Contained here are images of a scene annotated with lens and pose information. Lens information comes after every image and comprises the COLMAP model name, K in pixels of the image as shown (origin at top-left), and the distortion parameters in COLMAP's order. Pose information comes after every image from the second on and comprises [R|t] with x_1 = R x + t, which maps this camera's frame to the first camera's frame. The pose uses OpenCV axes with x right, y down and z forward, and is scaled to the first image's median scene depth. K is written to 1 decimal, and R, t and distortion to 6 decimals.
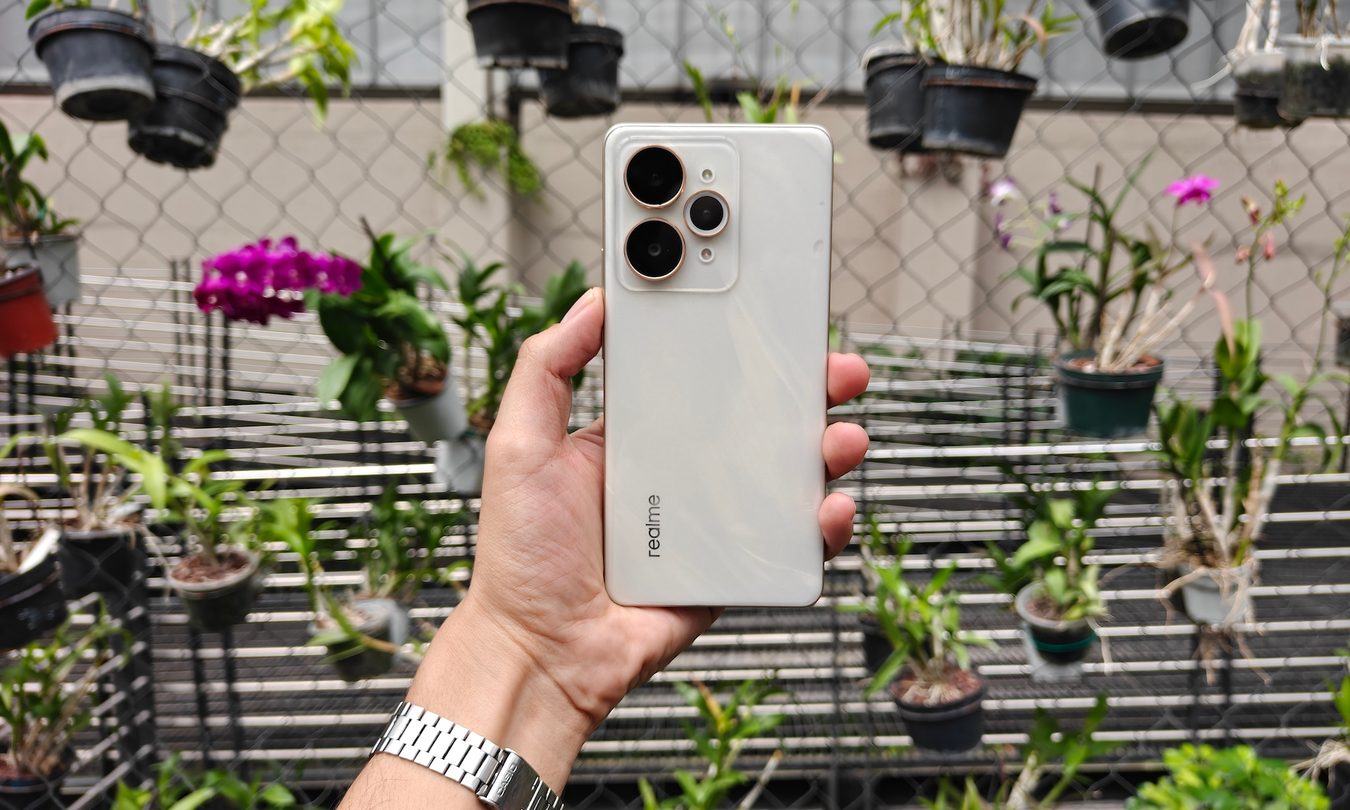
lens RADIAL K [[944.1, 0, 672.0], [0, 944.1, 411.9], [0, 0, 1]] dist [0.004999, 0.003971]
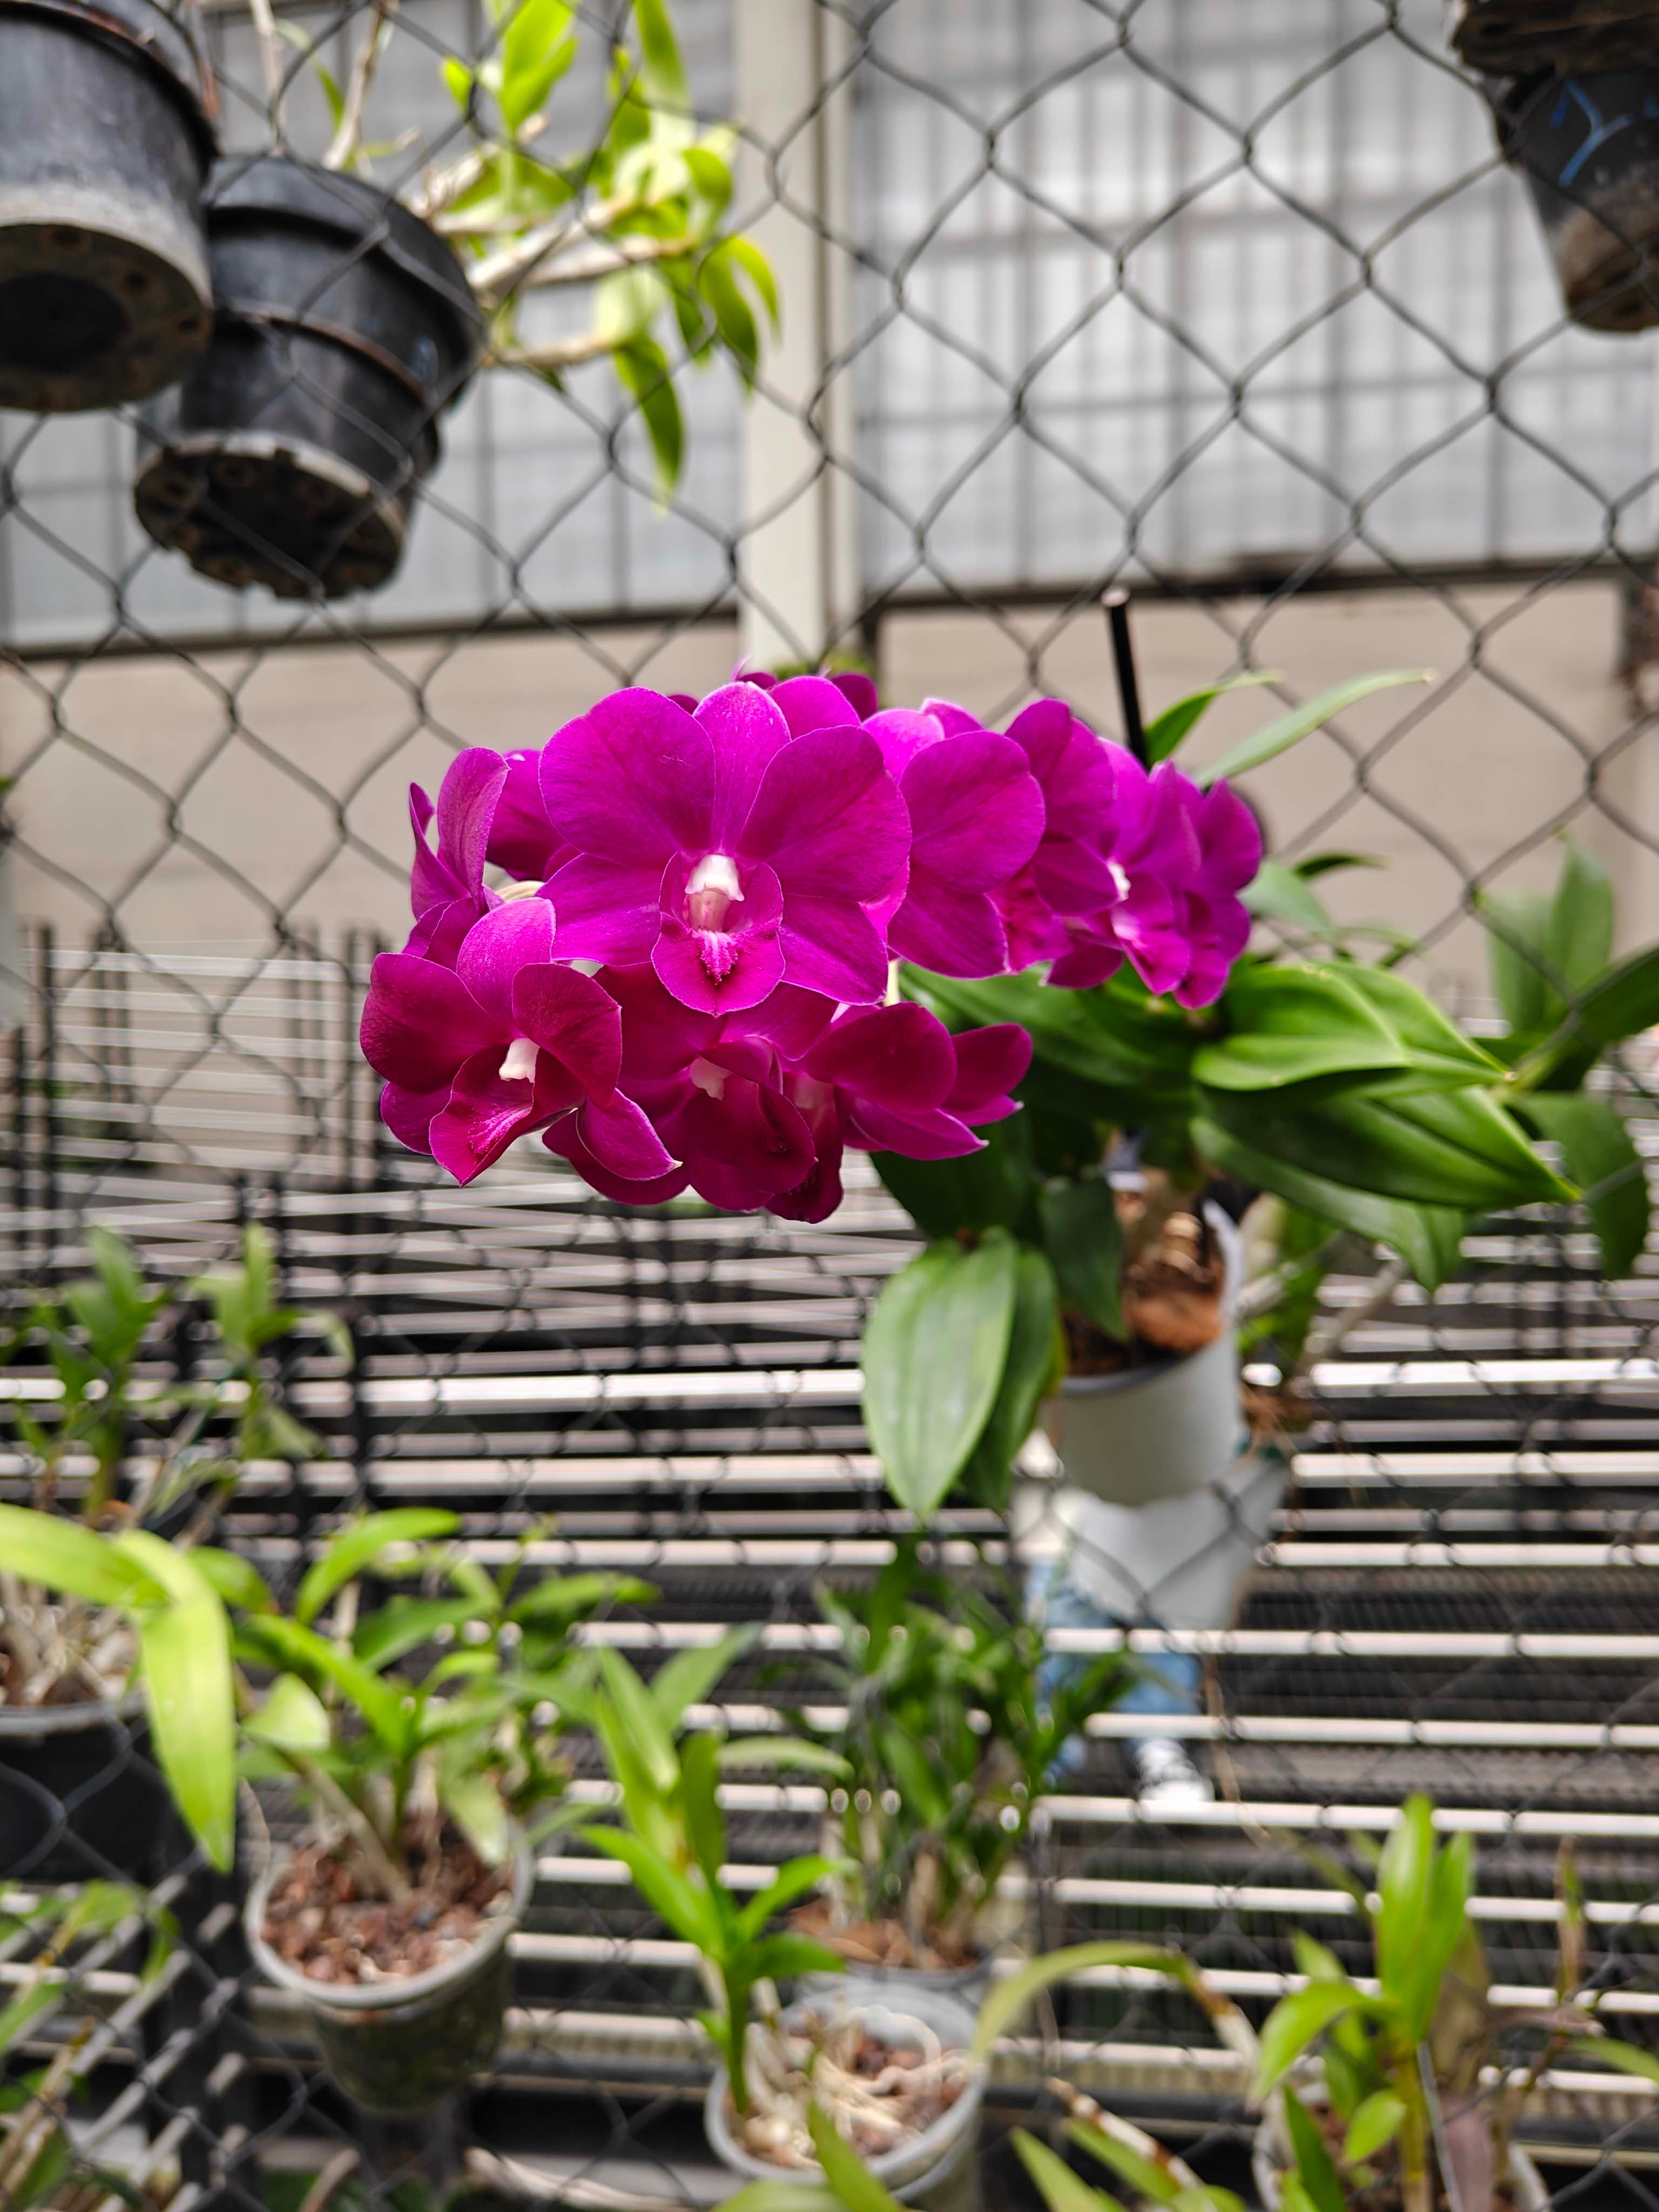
lens RADIAL K [[1543.7, 0, 831.9], [0, 1543.7, 1098.1], [0, 0, 1]] dist [0.010884, 0.001294]
pose [[0.988745, -0.016870, -0.148654, -0.271106], [0.011139, 0.999165, -0.039305, -0.069651], [0.149193, 0.037206, 0.988108, 0.526079]]
